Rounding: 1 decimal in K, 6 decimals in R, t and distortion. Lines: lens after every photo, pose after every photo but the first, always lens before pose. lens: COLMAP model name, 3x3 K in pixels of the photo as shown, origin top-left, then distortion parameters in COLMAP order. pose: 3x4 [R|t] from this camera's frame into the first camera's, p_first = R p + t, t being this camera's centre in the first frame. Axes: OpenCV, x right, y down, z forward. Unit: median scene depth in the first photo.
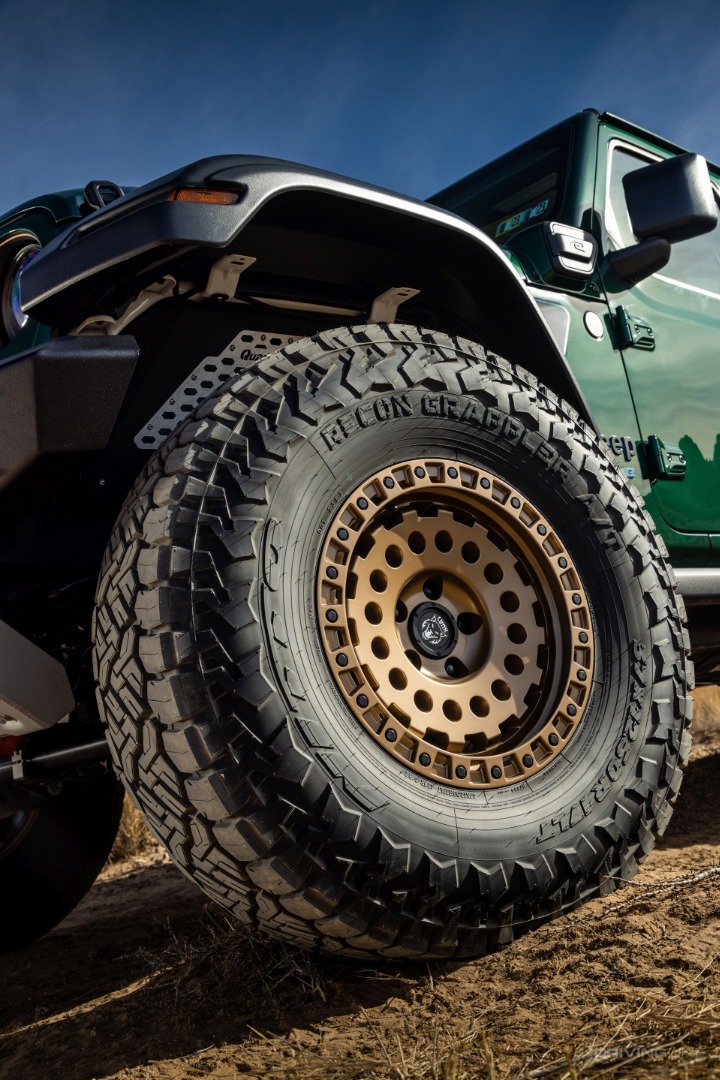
lens RADIAL K [[1176.6, 0, 358.1], [0, 1176.6, 539.7], [0, 0, 1]] dist [-0.002843, 0.000000]
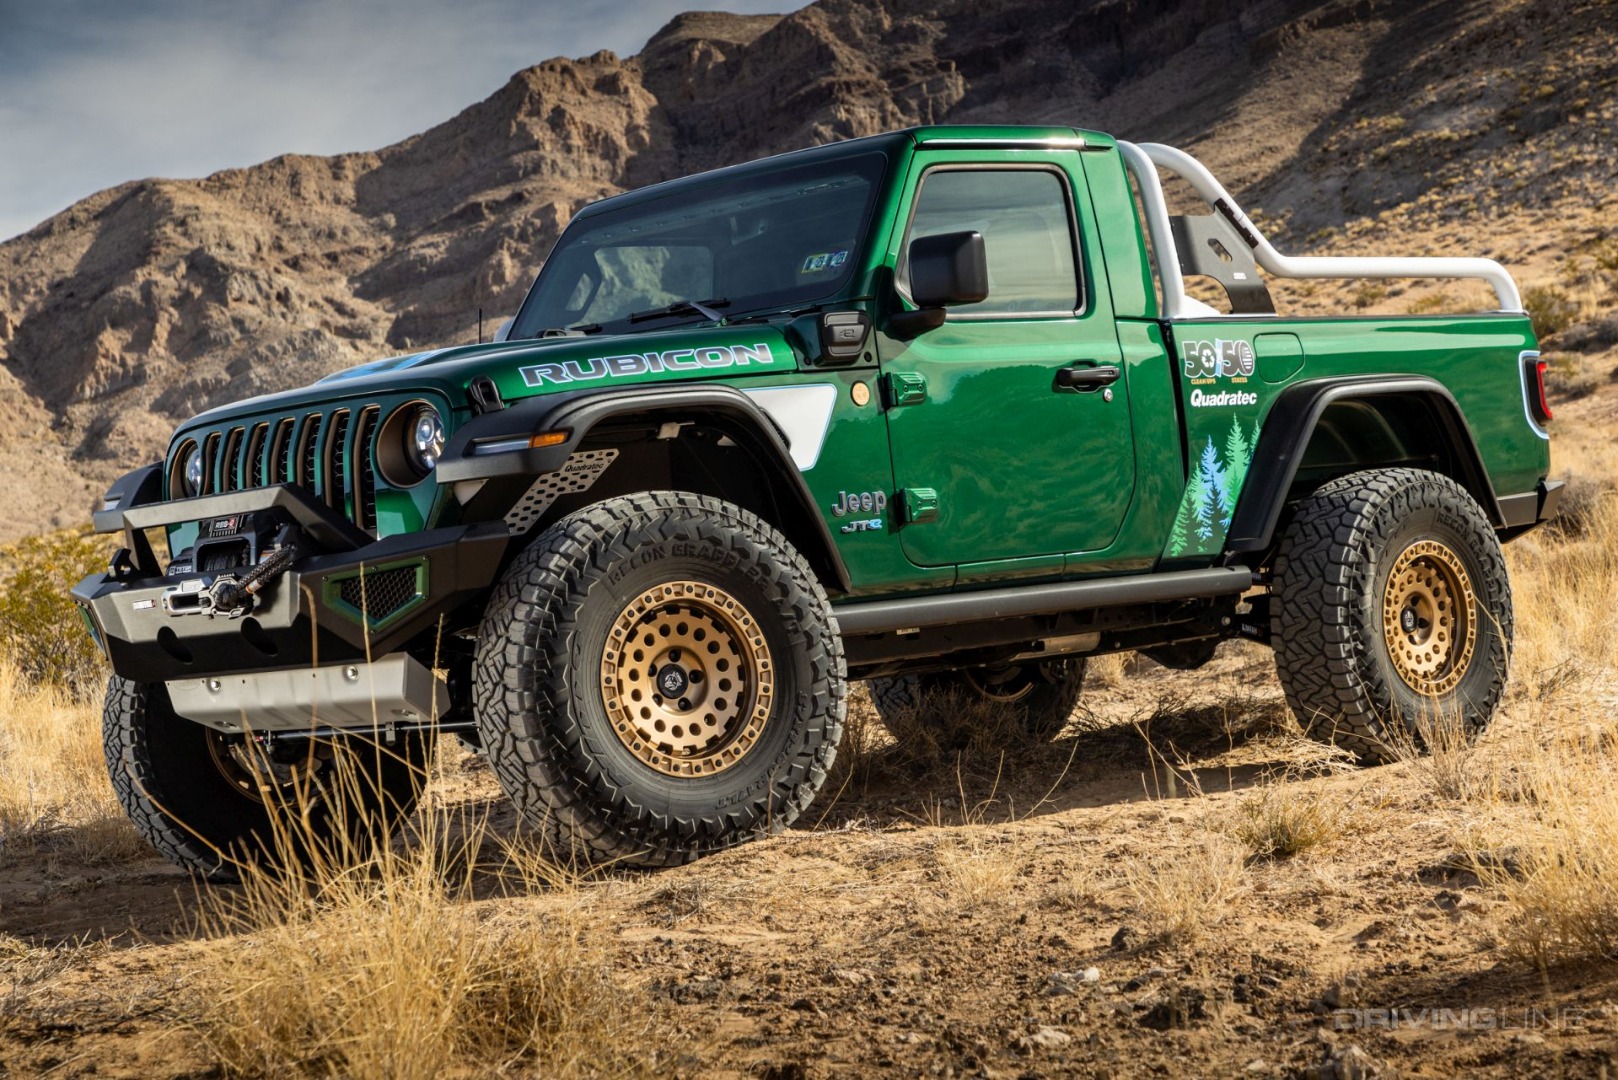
lens RADIAL K [[3795.1, 0, 809.5], [0, 3795.1, 538.8], [0, 0, 1]] dist [0.008690, 0.000000]
pose [[0.997748, 0.065957, -0.012156, 0.328063], [-0.062579, 0.980743, 0.185007, -1.194535], [0.024124, -0.183830, 0.982662, -4.489485]]
